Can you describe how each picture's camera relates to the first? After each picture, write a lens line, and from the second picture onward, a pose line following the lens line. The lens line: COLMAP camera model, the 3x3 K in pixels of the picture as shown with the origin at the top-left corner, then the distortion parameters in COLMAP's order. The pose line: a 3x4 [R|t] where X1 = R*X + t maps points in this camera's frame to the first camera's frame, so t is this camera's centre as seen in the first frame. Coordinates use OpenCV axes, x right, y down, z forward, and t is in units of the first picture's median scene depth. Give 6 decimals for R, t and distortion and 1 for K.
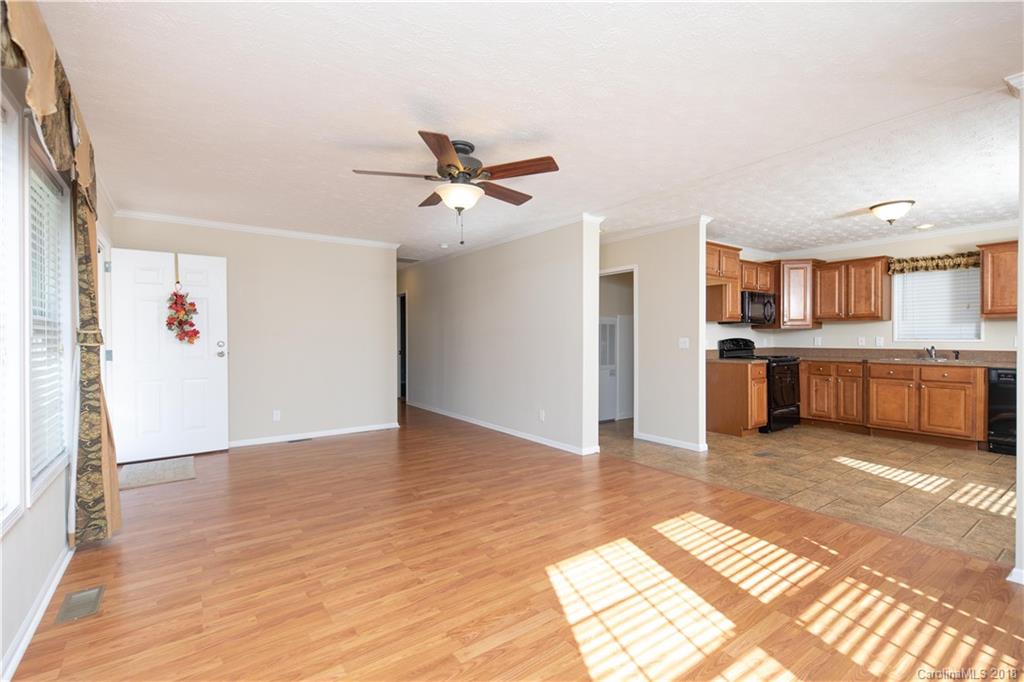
lens RADIAL K [[459.1, 0, 513.3], [0, 459.1, 335.9], [0, 0, 1]] dist [0.008810, -0.000955]
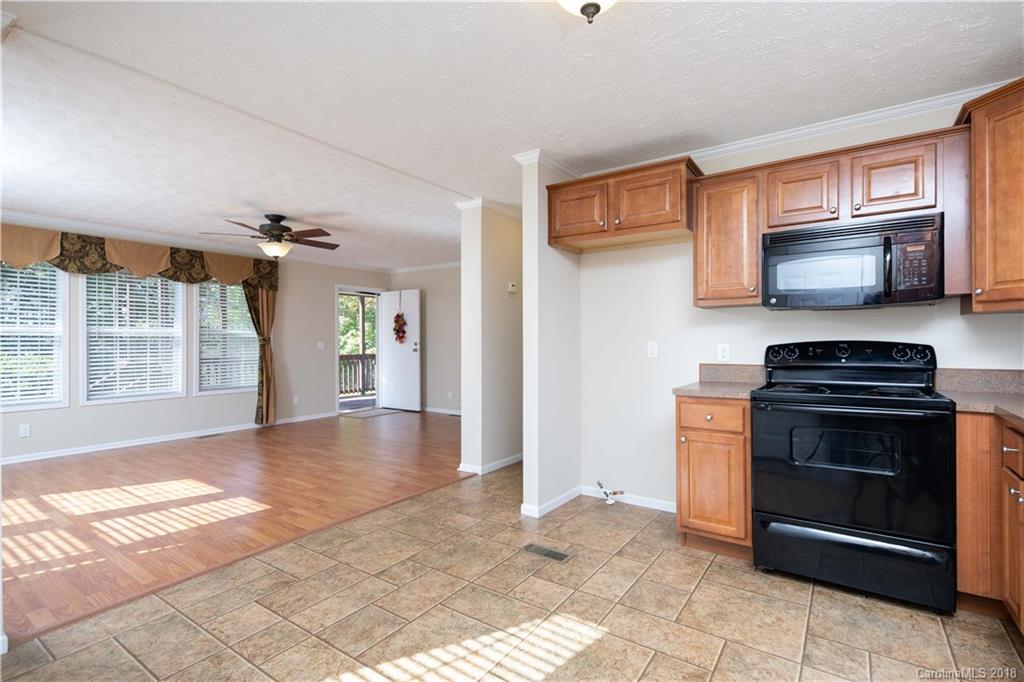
lens RADIAL K [[488.3, 0, 515.7], [0, 488.3, 339.7], [0, 0, 1]] dist [0.001481, 0.002273]
pose [[0.332671, 0.001425, -0.943042, 0.992709], [0.007315, 0.999965, 0.004092, -0.000292], [0.943014, -0.008259, 0.332649, 0.709701]]
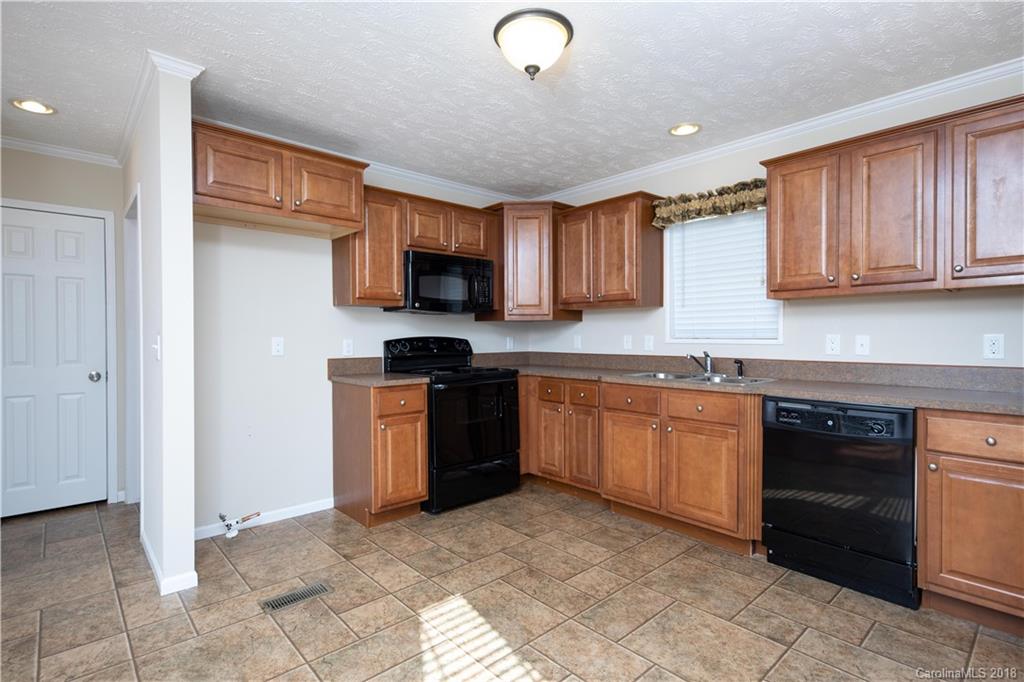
lens RADIAL K [[488.3, 0, 515.2], [0, 488.3, 340.4], [0, 0, 1]] dist [0.001481, 0.002273]
pose [[0.992906, 0.000507, 0.118898, 0.641323], [-0.002059, 0.999914, 0.012929, 0.001463], [-0.118881, -0.013082, 0.992822, 0.466280]]
